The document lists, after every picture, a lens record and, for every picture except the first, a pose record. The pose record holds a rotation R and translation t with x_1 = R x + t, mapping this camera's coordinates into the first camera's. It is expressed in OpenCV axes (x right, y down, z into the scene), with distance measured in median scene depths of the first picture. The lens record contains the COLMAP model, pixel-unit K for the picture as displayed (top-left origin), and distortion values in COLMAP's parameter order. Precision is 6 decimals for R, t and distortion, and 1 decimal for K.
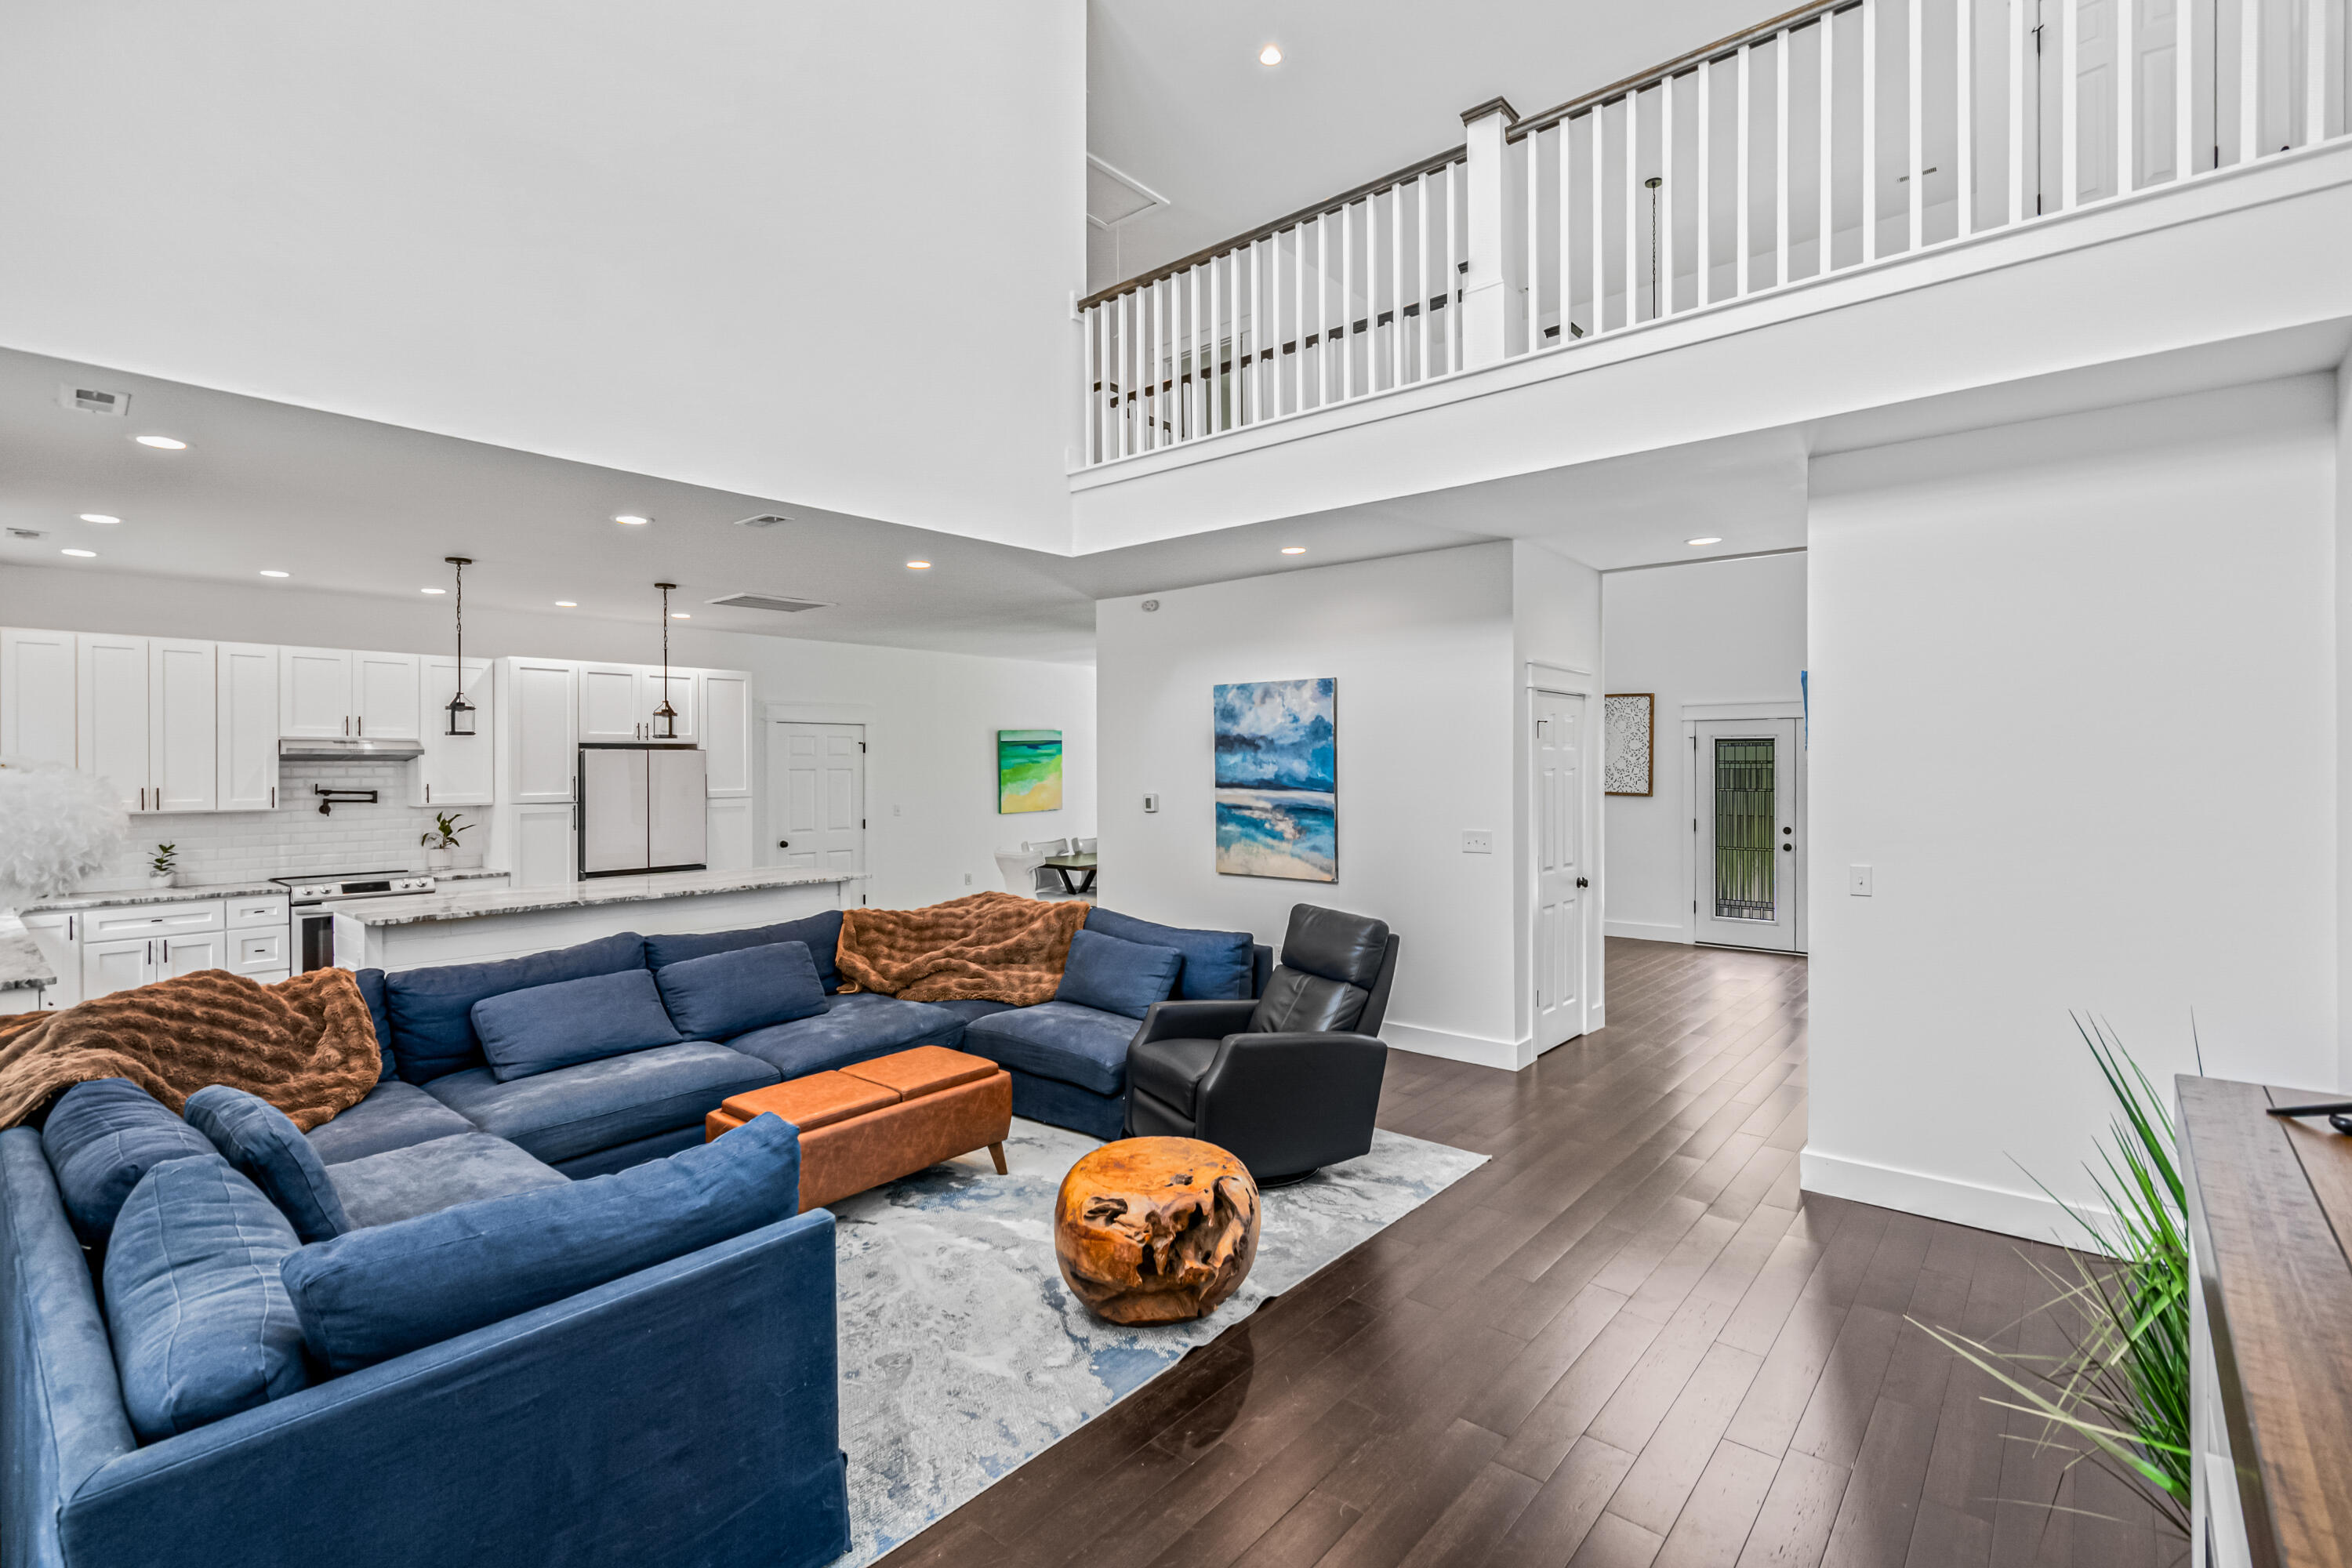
lens RADIAL K [[1074.0, 0, 1174.8], [0, 1074.0, 766.7], [0, 0, 1]] dist [-0.009274, 0.003768]
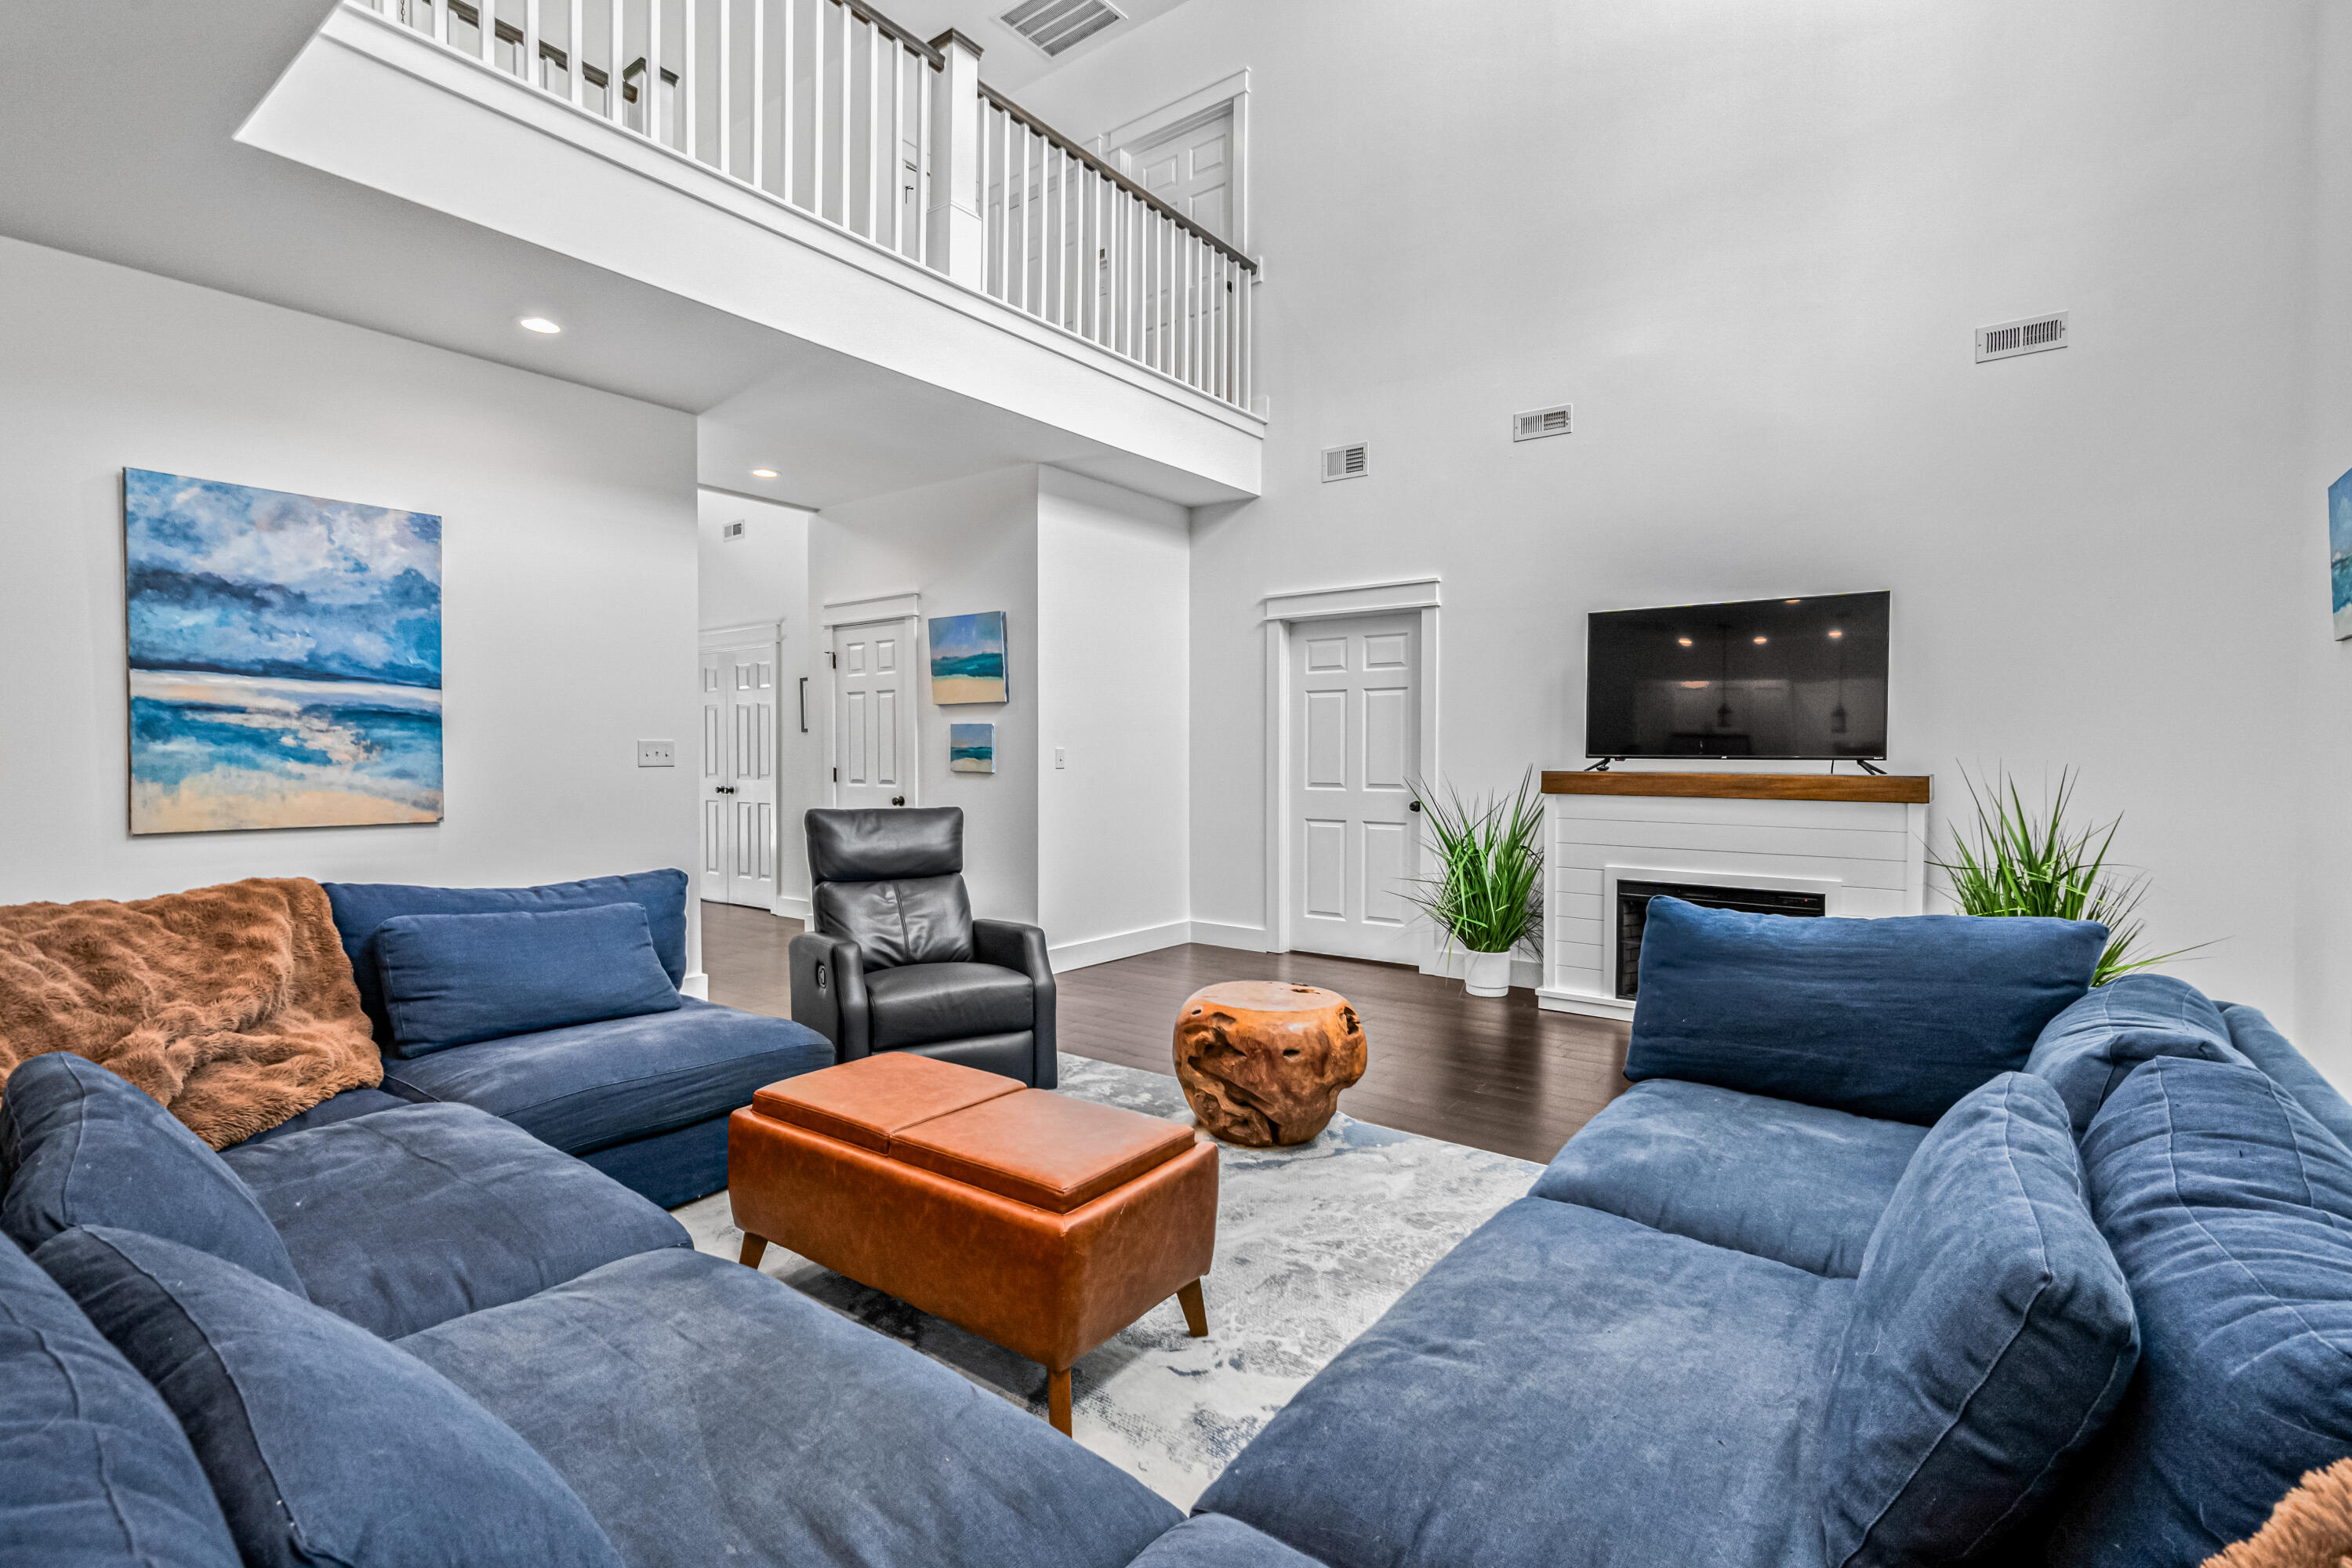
lens RADIAL K [[1074.0, 0, 1168.9], [0, 1074.0, 778.1], [0, 0, 1]] dist [-0.009274, 0.003768]
pose [[-0.054382, -0.017880, 0.998360, -0.516083], [-0.004259, 0.999835, 0.017675, 0.062662], [-0.998511, -0.003291, -0.054449, 0.551479]]
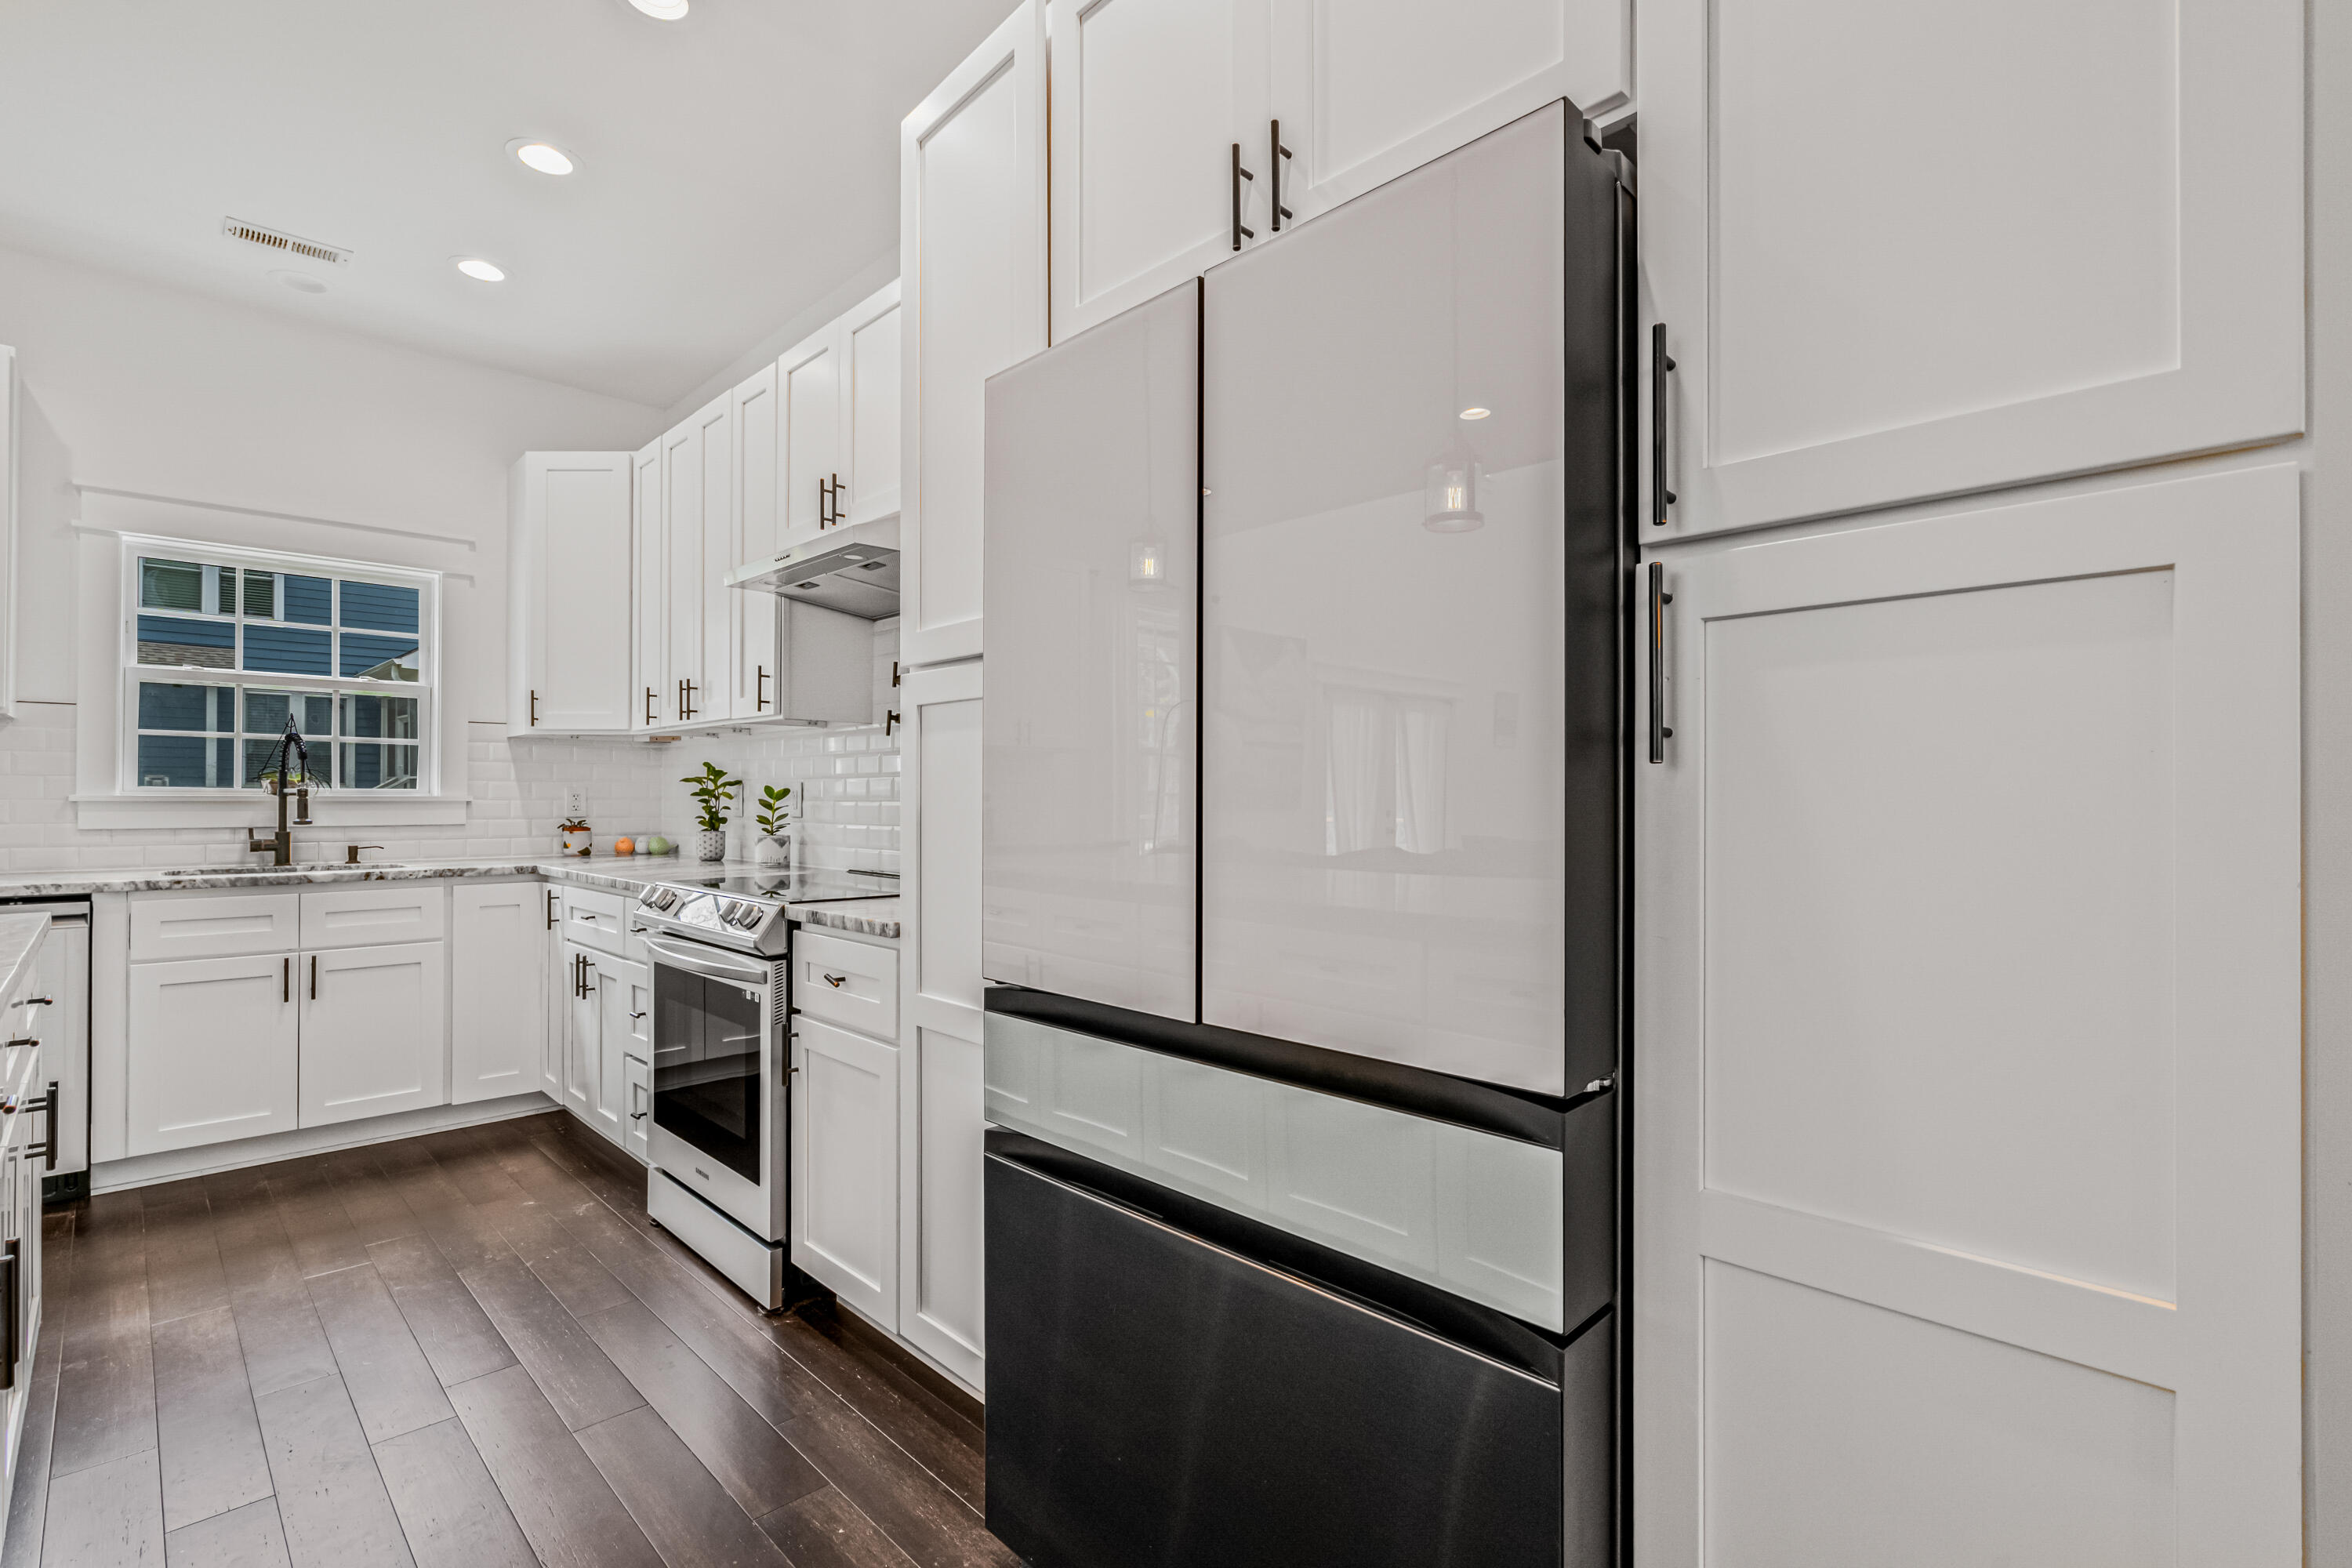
lens RADIAL K [[1074.0, 0, 1177.2], [0, 1074.0, 798.5], [0, 0, 1]] dist [-0.009274, 0.003768]
pose [[-0.085604, 0.004685, -0.996318, -0.404647], [-0.004626, 0.999976, 0.005099, 0.073070], [0.996319, 0.005045, -0.085580, 1.226318]]
